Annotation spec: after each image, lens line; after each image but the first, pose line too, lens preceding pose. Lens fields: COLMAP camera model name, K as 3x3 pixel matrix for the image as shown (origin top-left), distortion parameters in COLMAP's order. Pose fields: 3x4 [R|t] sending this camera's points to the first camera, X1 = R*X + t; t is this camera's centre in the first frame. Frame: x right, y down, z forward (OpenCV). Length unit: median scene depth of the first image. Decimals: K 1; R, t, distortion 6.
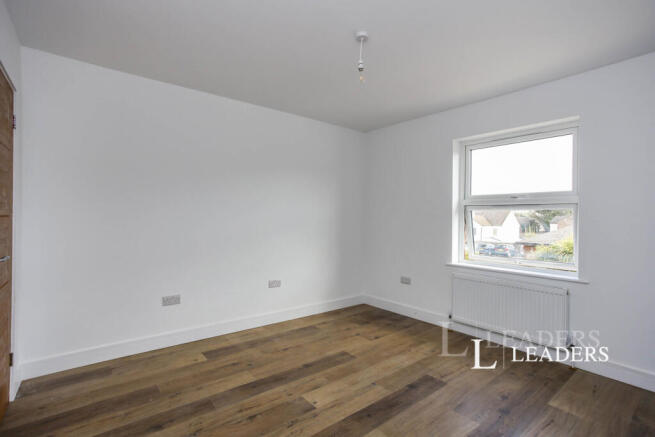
lens RADIAL K [[319.5, 0, 326.9], [0, 319.5, 215.1], [0, 0, 1]] dist [-0.019362, 0.000965]
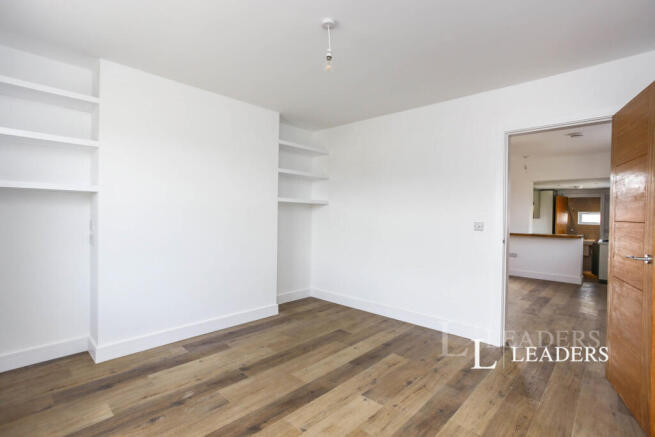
lens RADIAL K [[319.5, 0, 327.5], [0, 319.5, 217.8], [0, 0, 1]] dist [-0.019362, 0.000965]
pose [[-0.990496, -0.024964, -0.135259, 0.232627], [-0.025607, 0.999668, 0.003018, 0.014396], [0.135138, 0.006453, -0.990806, 1.988689]]
